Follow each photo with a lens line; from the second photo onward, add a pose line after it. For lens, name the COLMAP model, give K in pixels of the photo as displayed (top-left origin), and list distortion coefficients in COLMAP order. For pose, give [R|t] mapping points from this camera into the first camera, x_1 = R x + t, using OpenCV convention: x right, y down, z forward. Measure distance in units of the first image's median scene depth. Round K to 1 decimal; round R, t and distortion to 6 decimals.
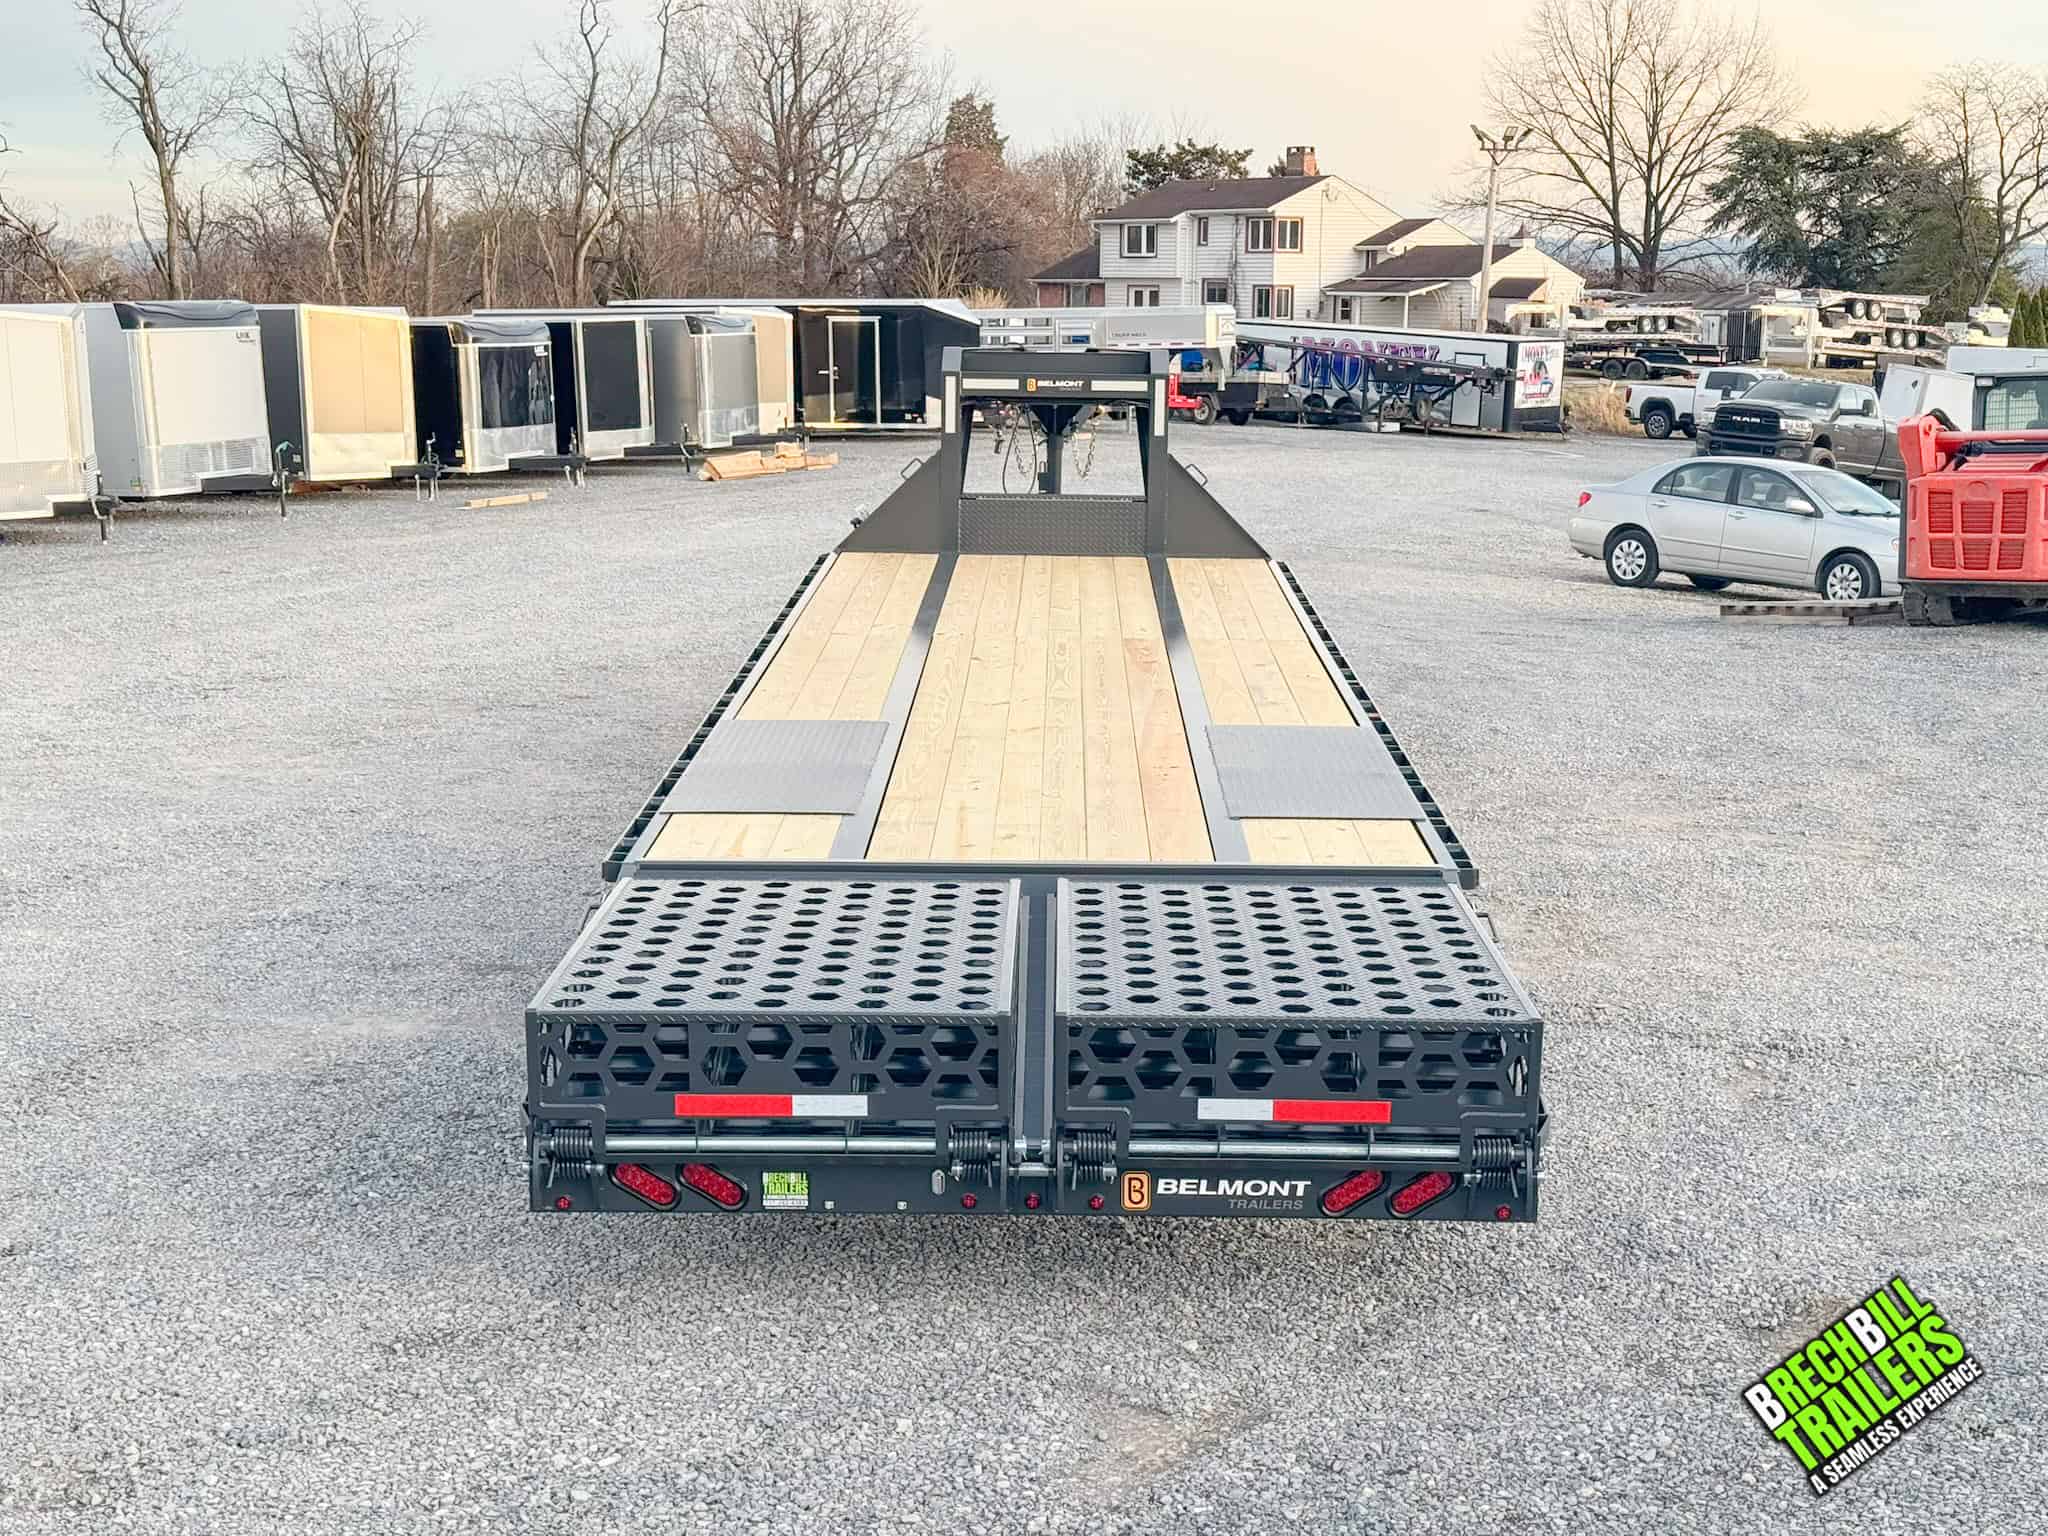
lens RADIAL K [[2802.2, 0, 1039.4], [0, 2802.2, 775.7], [0, 0, 1]] dist [0.174481, -0.328954]
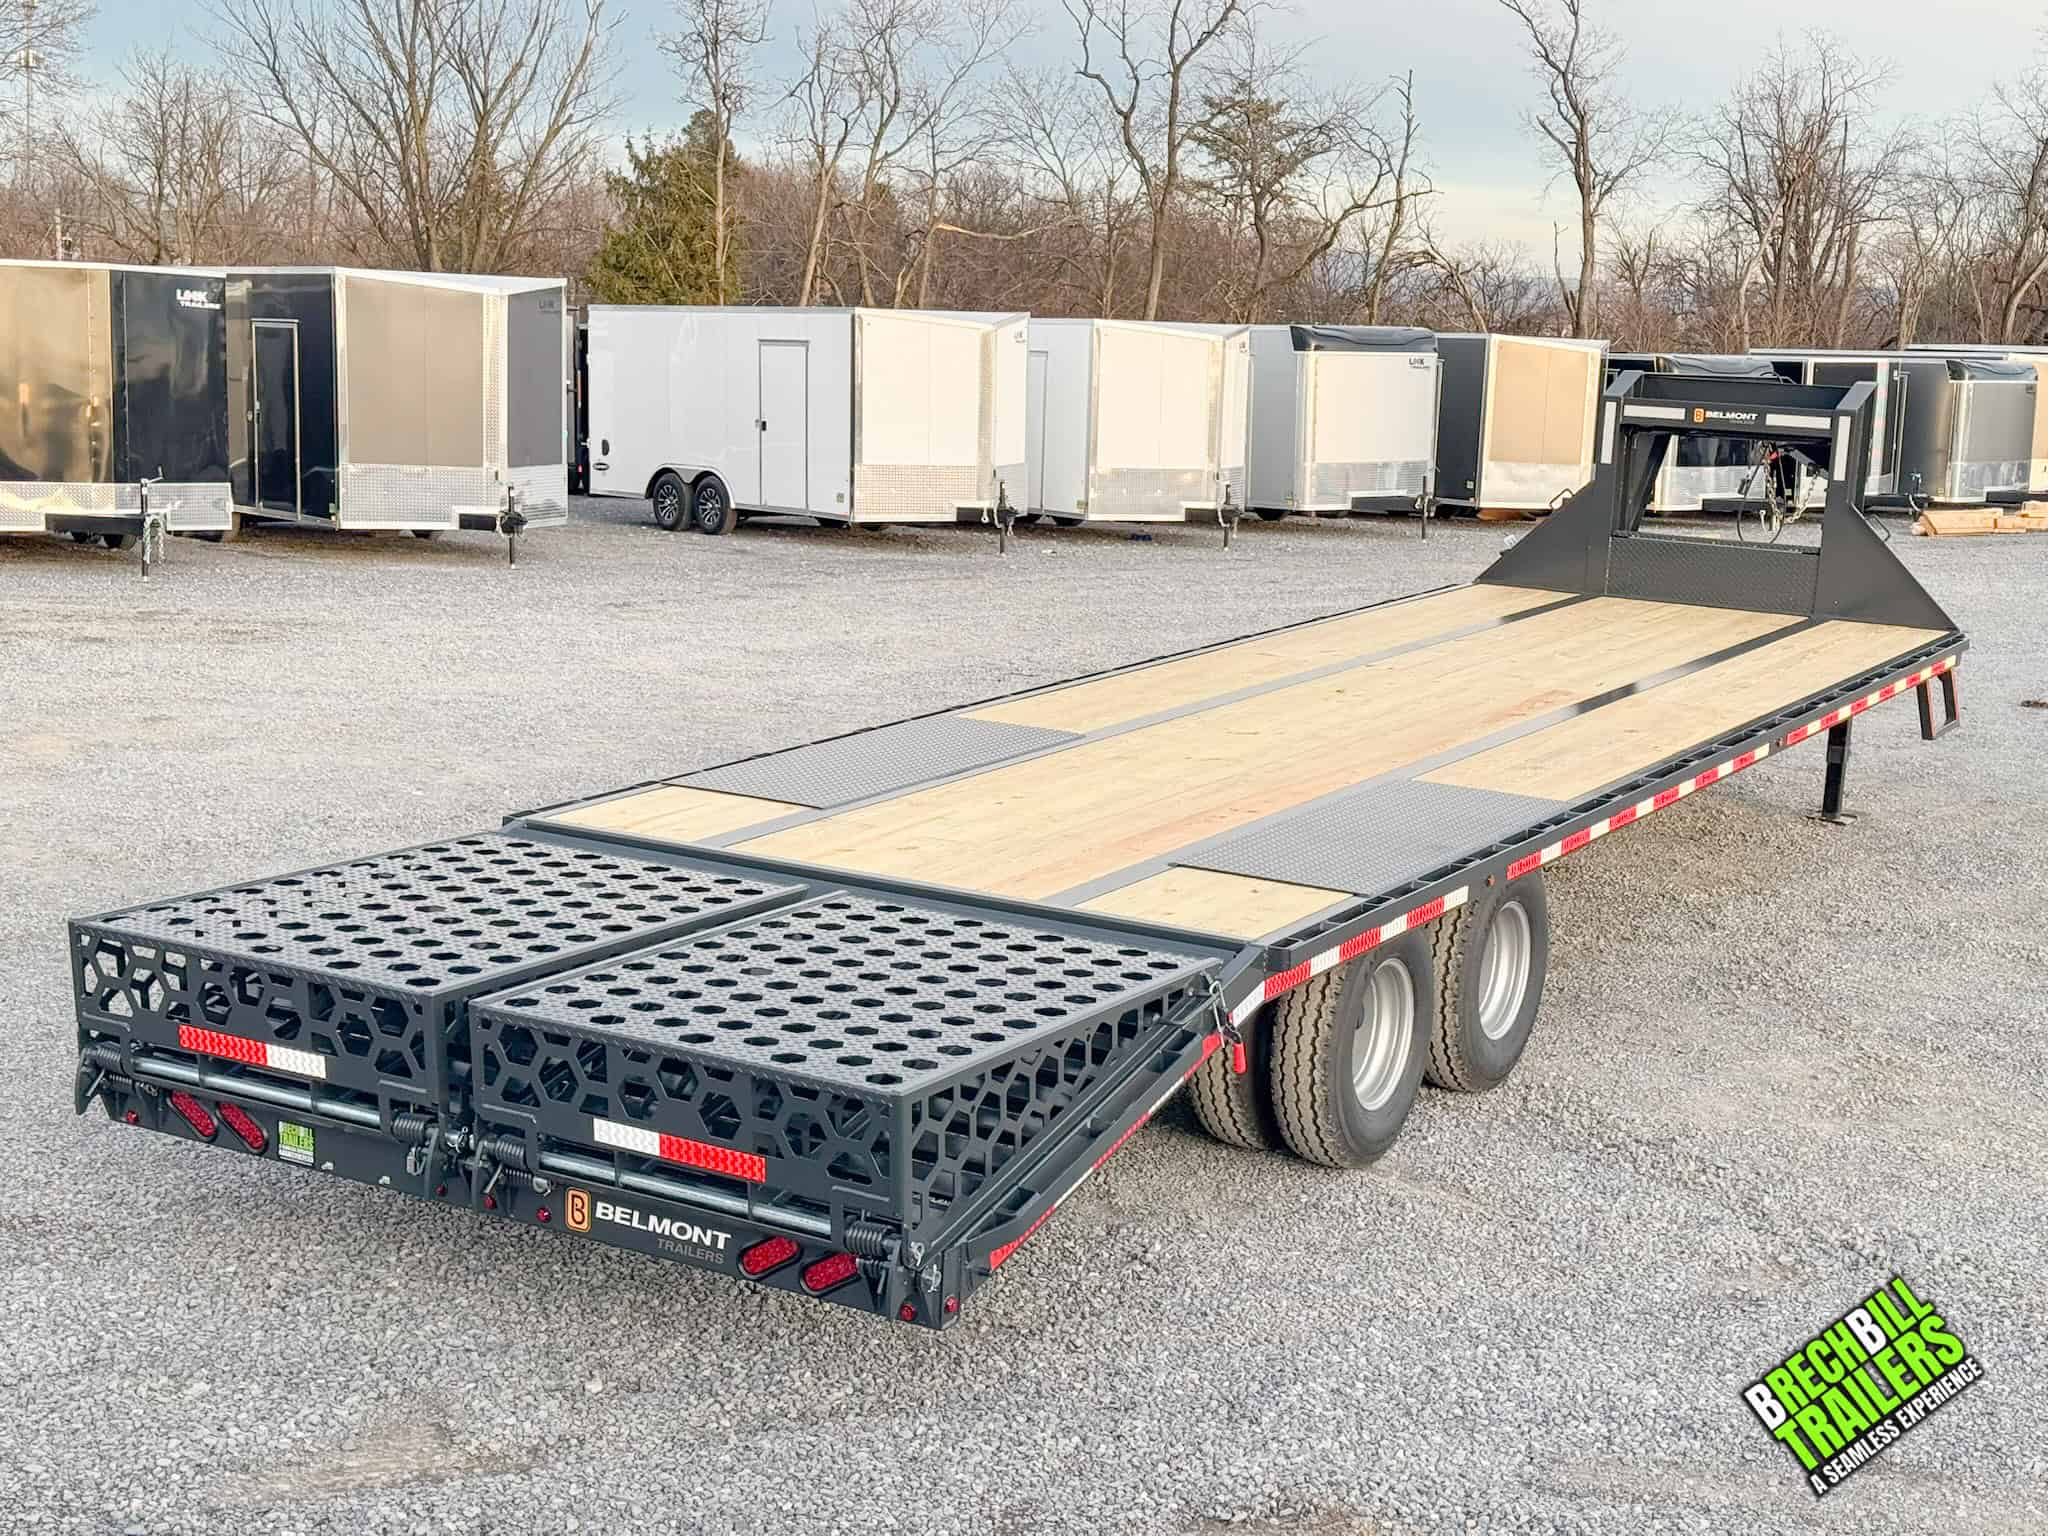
lens RADIAL K [[2802.2, 0, 1039.4], [0, 2802.2, 775.7], [0, 0, 1]] dist [0.174481, -0.328954]
pose [[0.866375, 0.117020, -0.485490, 0.415199], [-0.124853, 0.992041, 0.016311, -0.020179], [0.483535, 0.046484, 0.874090, 0.171392]]
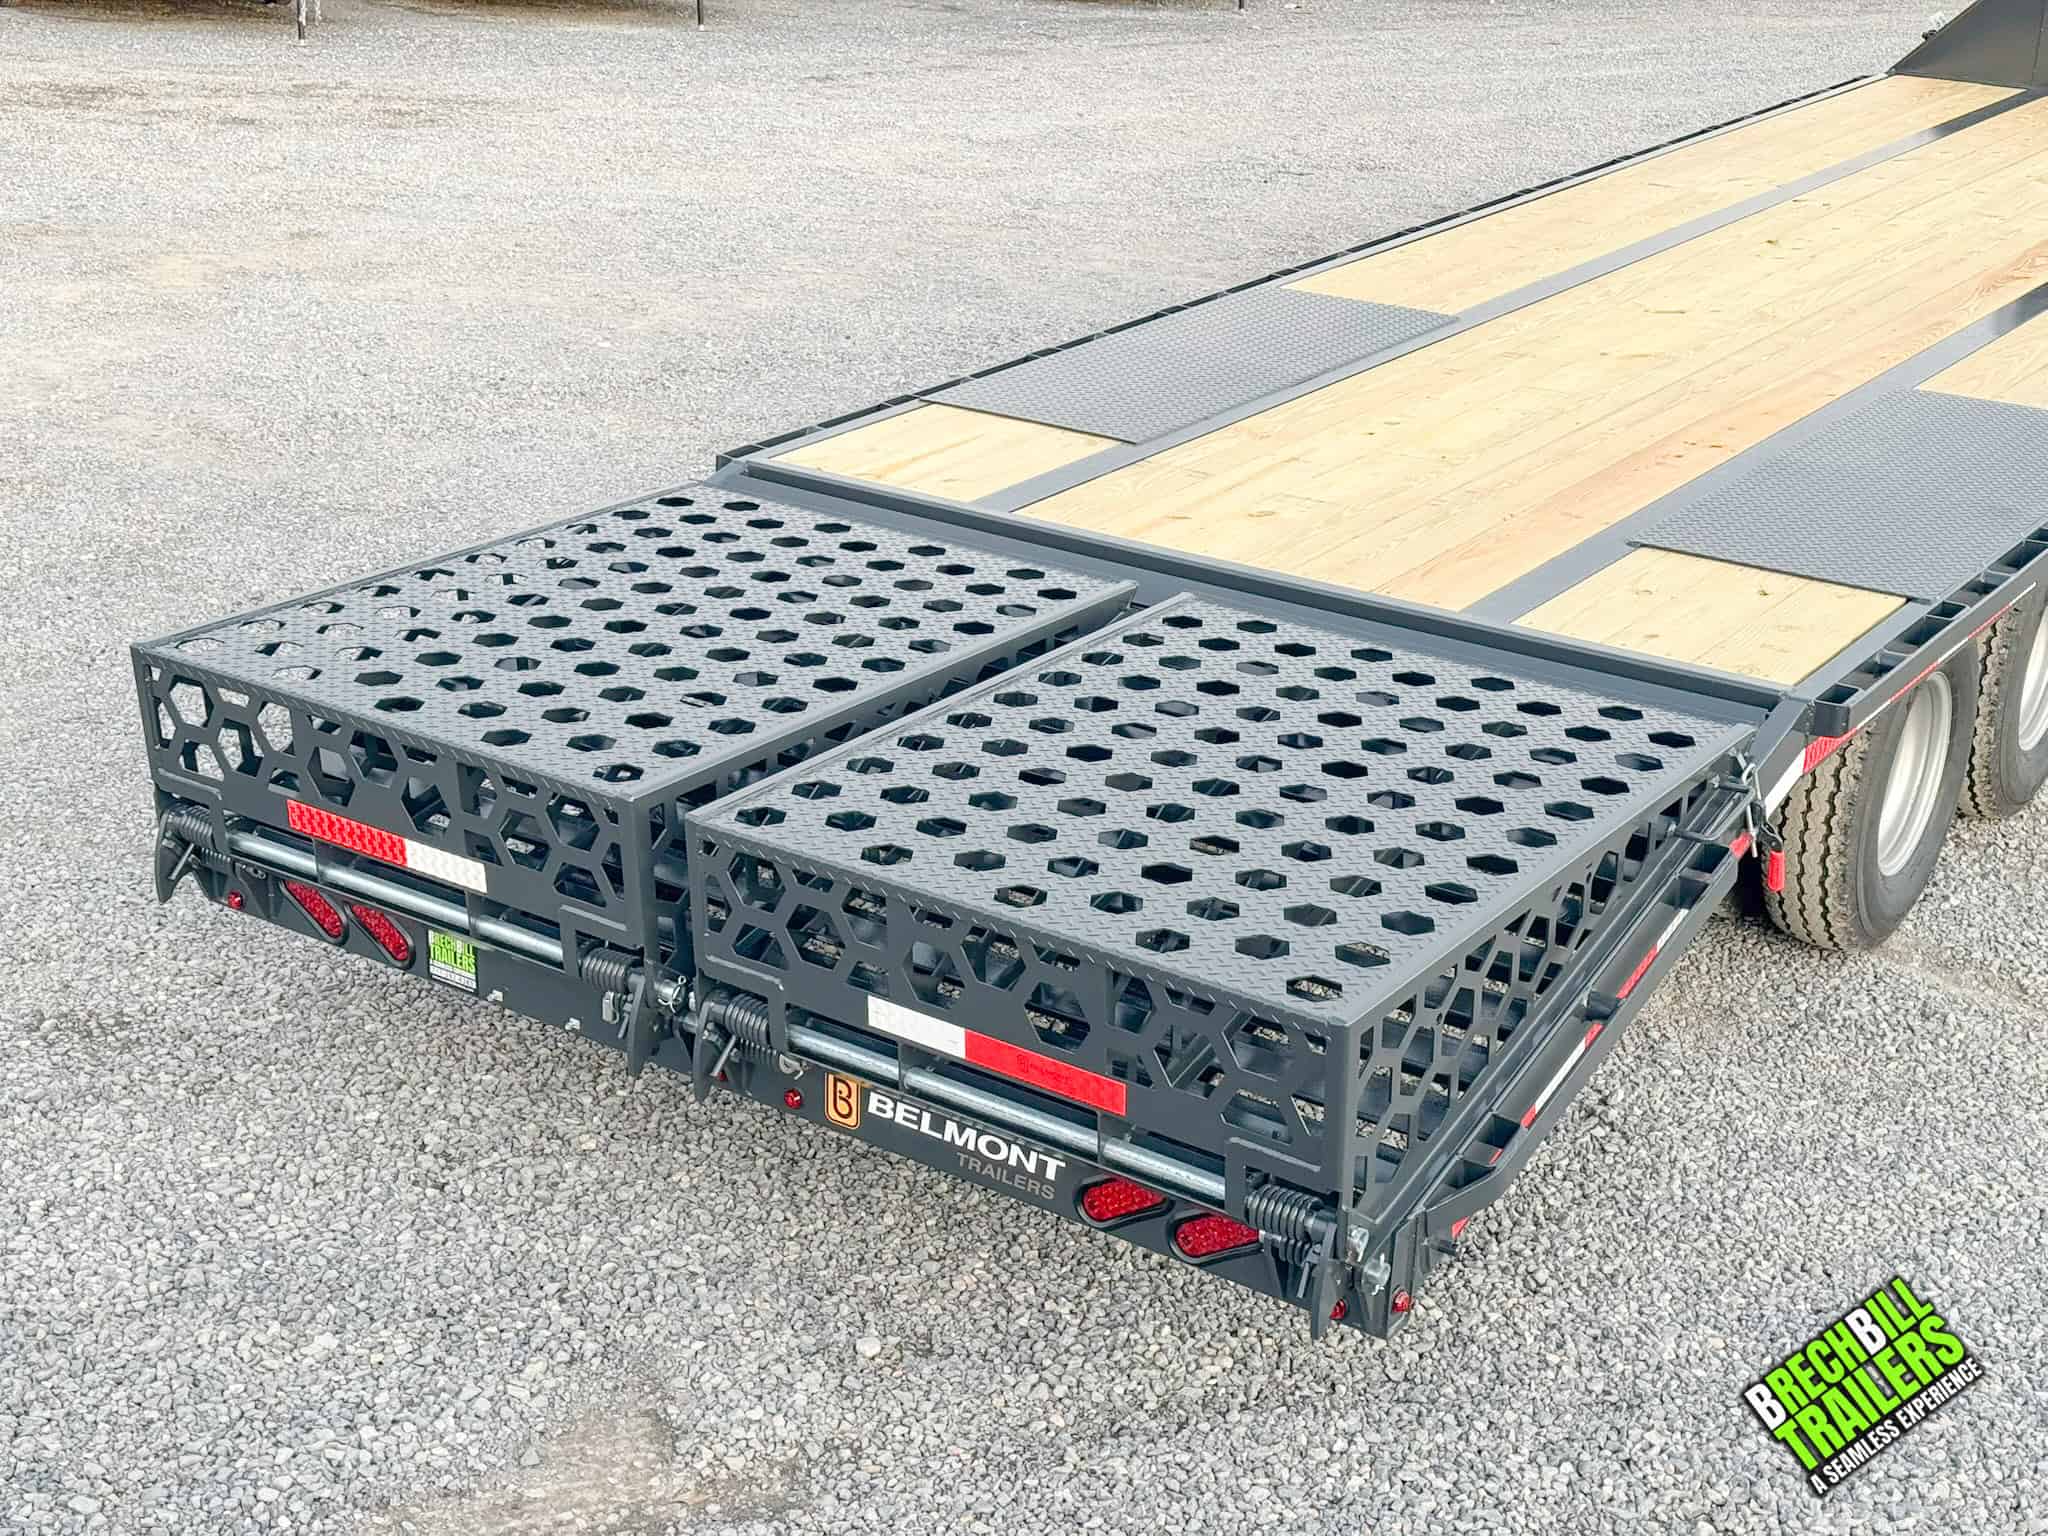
lens RADIAL K [[2814.6, 0, 1022.9], [0, 2814.6, 758.3], [0, 0, 1]] dist [0.170780, -0.285092]
pose [[0.828030, 0.221313, -0.515158, 0.268235], [-0.129701, 0.969487, 0.208020, -0.049097], [0.545476, -0.105430, 0.831469, 0.332980]]
